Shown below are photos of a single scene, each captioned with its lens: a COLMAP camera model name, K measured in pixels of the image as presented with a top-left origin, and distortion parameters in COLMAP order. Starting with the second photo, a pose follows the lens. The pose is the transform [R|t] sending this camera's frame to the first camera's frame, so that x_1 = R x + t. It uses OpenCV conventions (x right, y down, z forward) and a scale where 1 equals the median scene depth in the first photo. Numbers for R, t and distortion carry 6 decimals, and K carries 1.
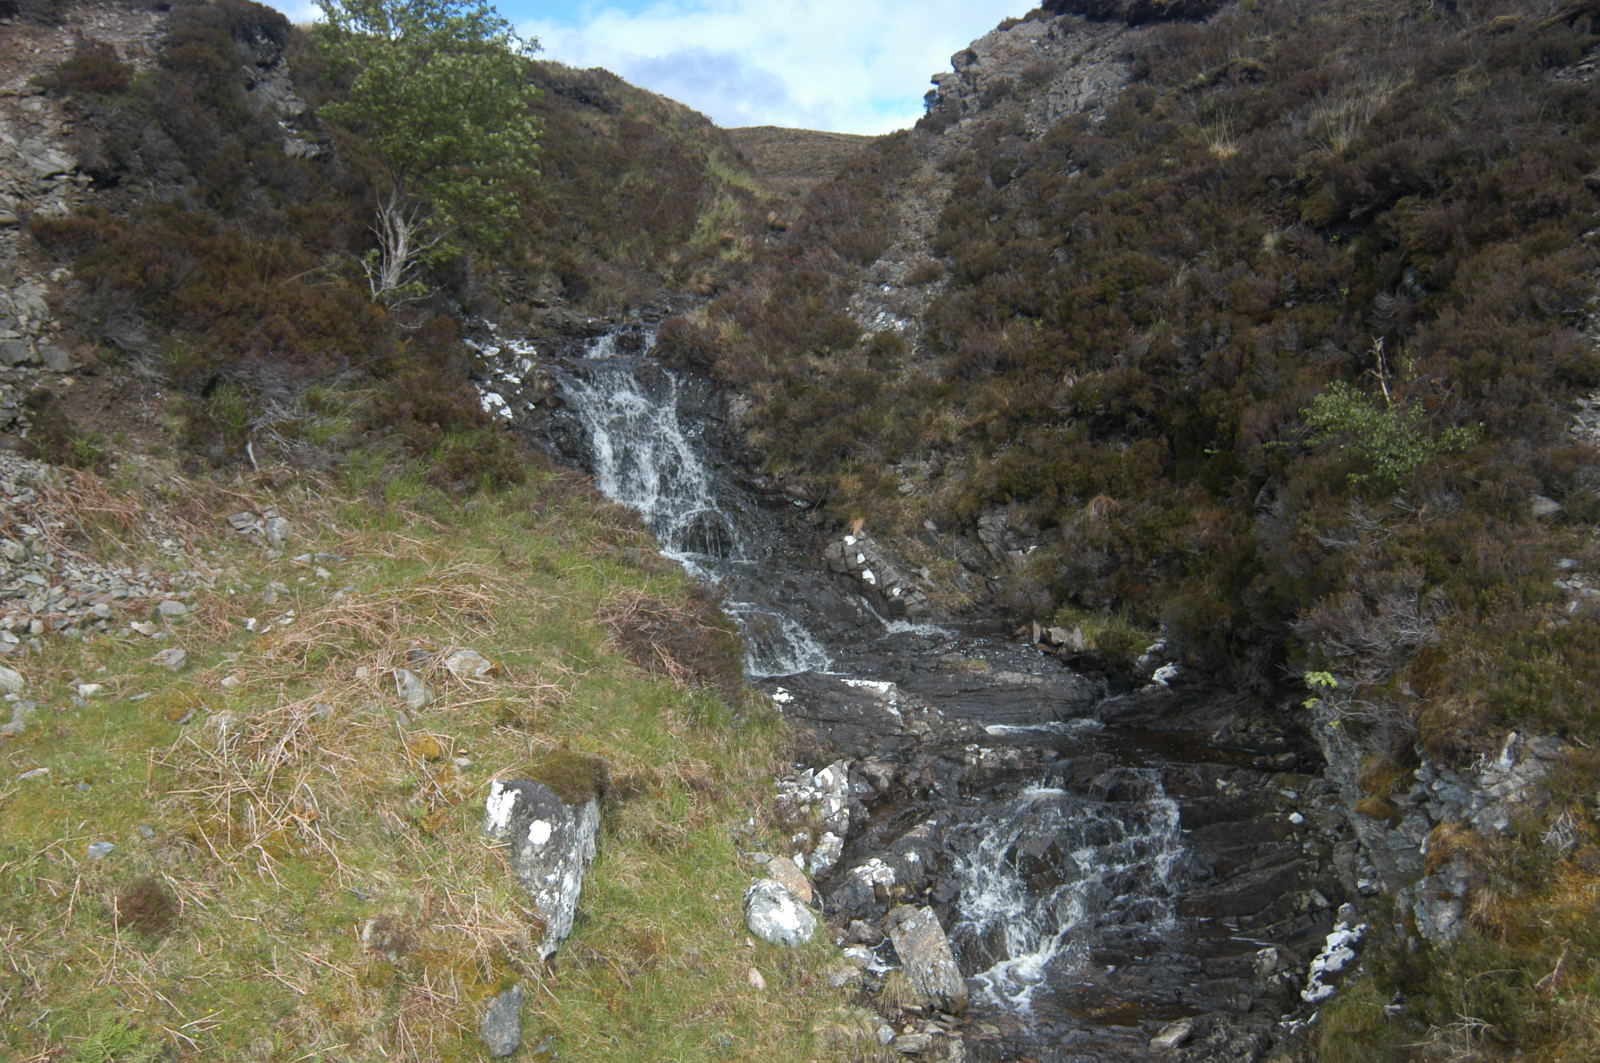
lens RADIAL K [[1269.4, 0, 802.3], [0, 1269.4, 535.7], [0, 0, 1]] dist [-0.103004, 0.065349]
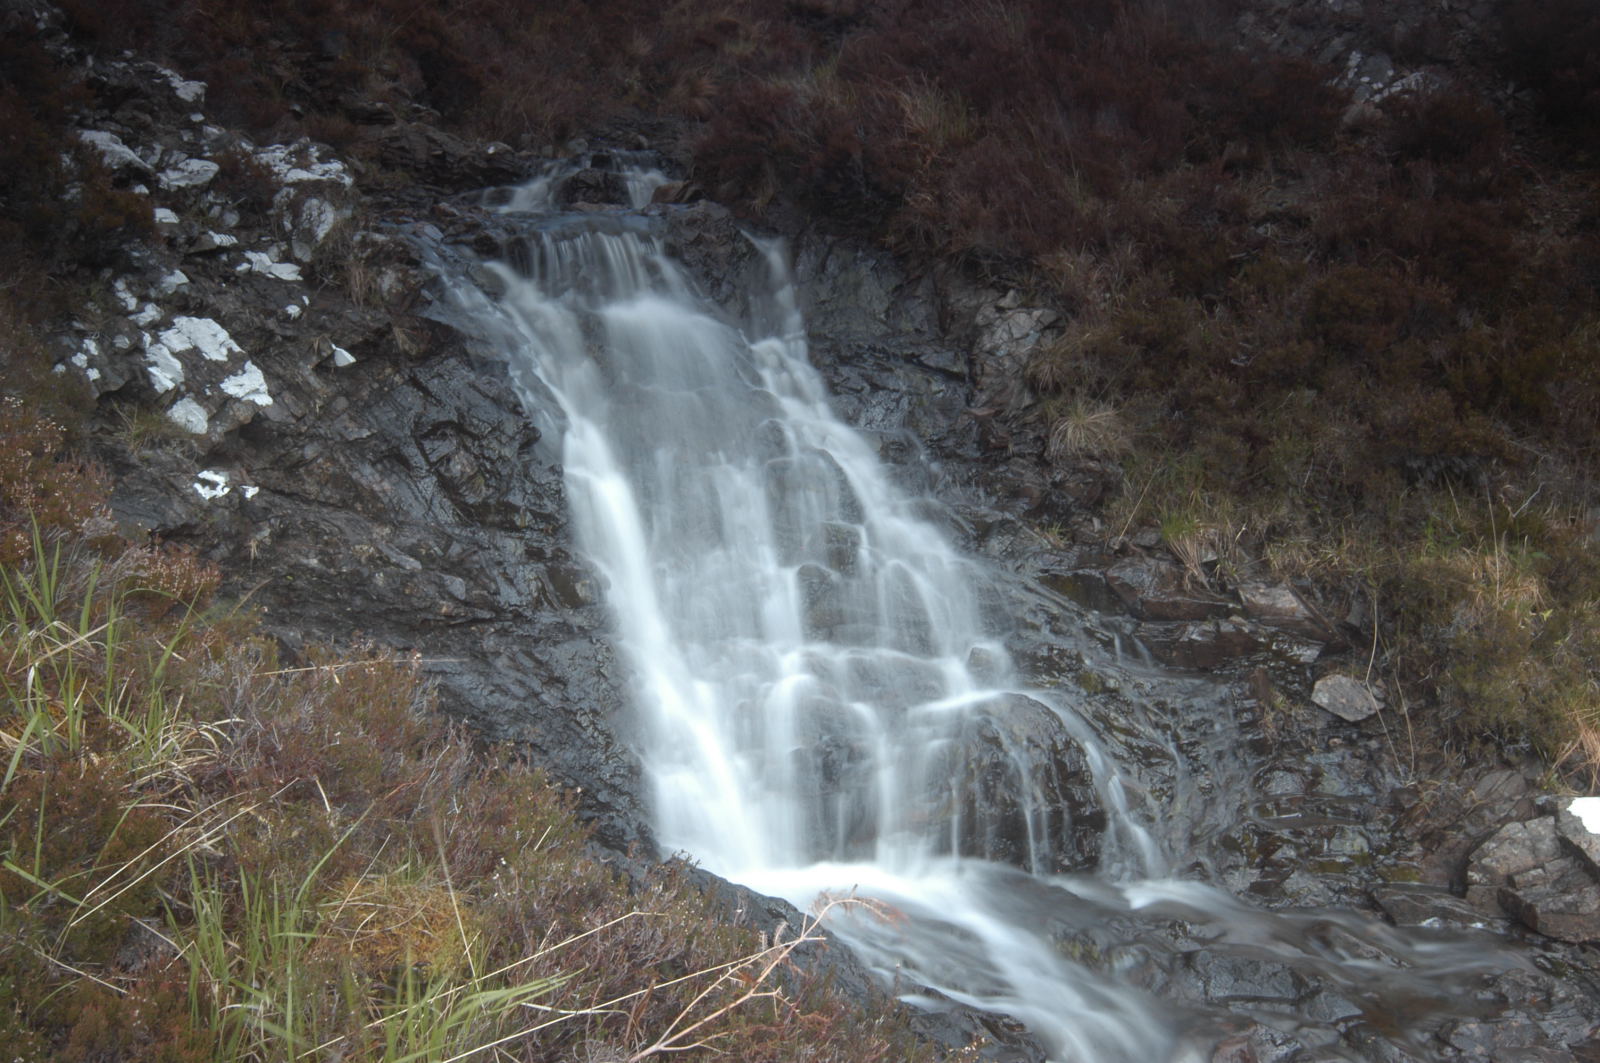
lens RADIAL K [[1269.4, 0, 802.3], [0, 1269.4, 535.7], [0, 0, 1]] dist [-0.103004, 0.065349]
pose [[0.994059, -0.057750, 0.092257, -0.178589], [0.052232, 0.996761, 0.061151, -0.095026], [-0.095490, -0.055969, 0.993856, 0.903748]]
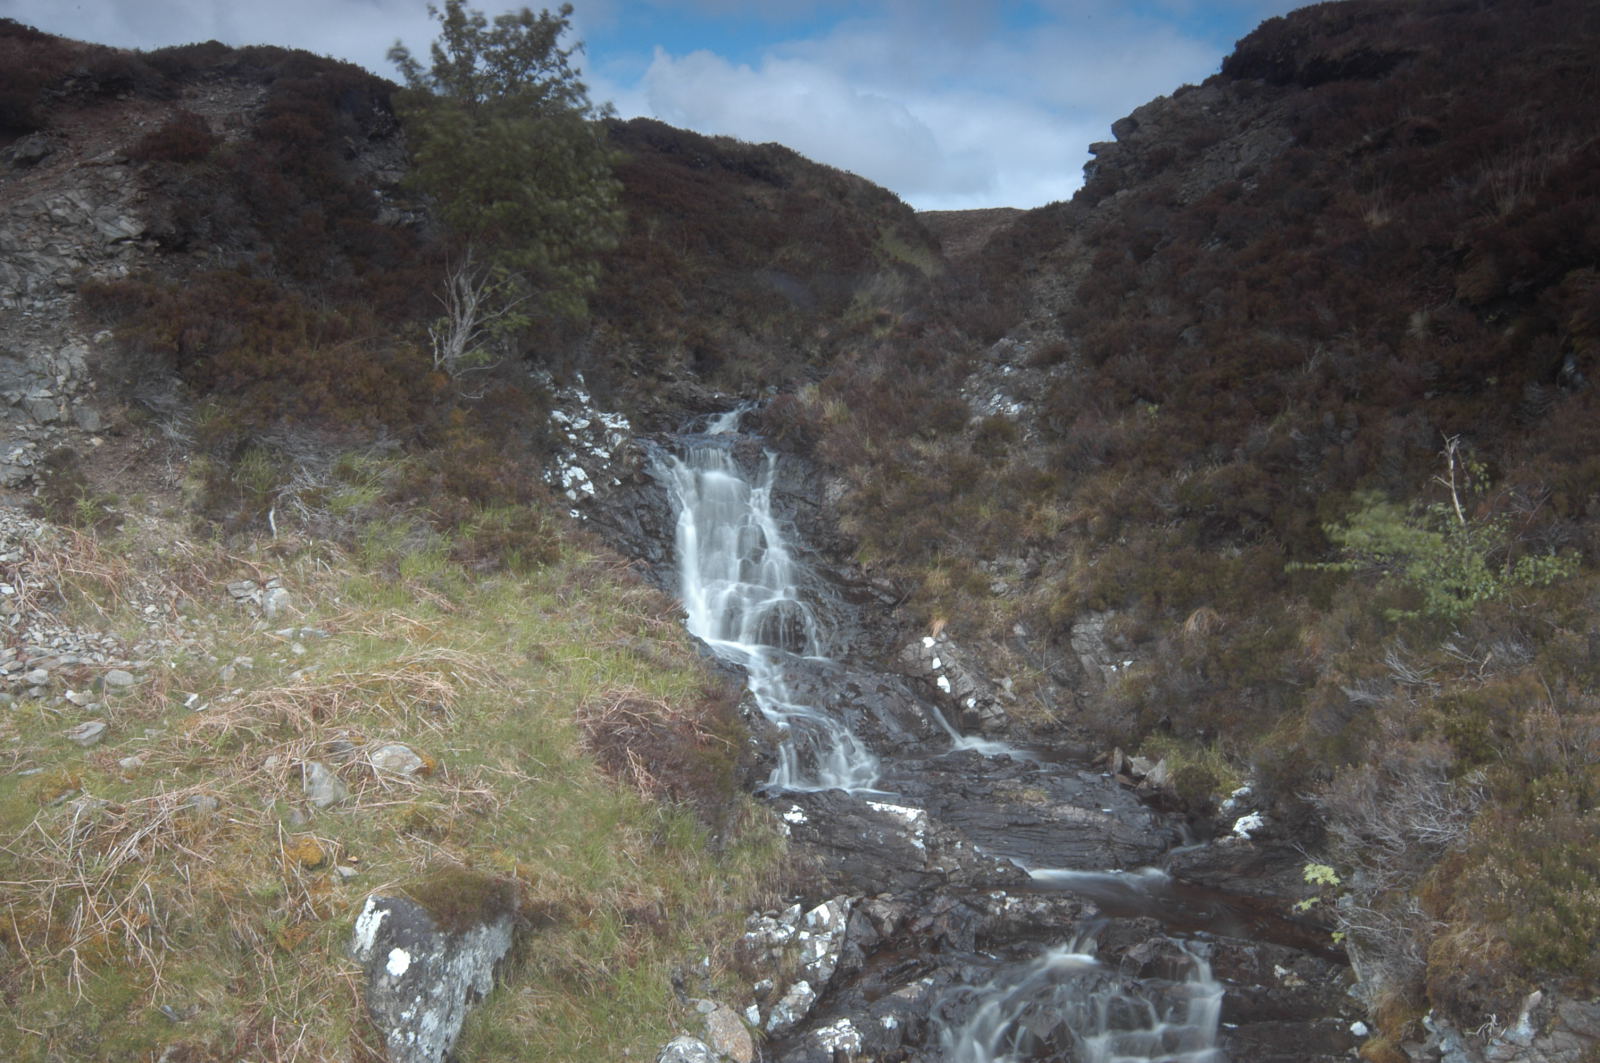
lens RADIAL K [[1269.4, 0, 802.3], [0, 1269.4, 535.7], [0, 0, 1]] dist [-0.103004, 0.065349]
pose [[0.980940, 0.043462, -0.189389, 0.140321], [-0.054957, 0.996925, -0.055867, -0.020052], [0.186378, 0.065211, 0.980312, 0.103651]]
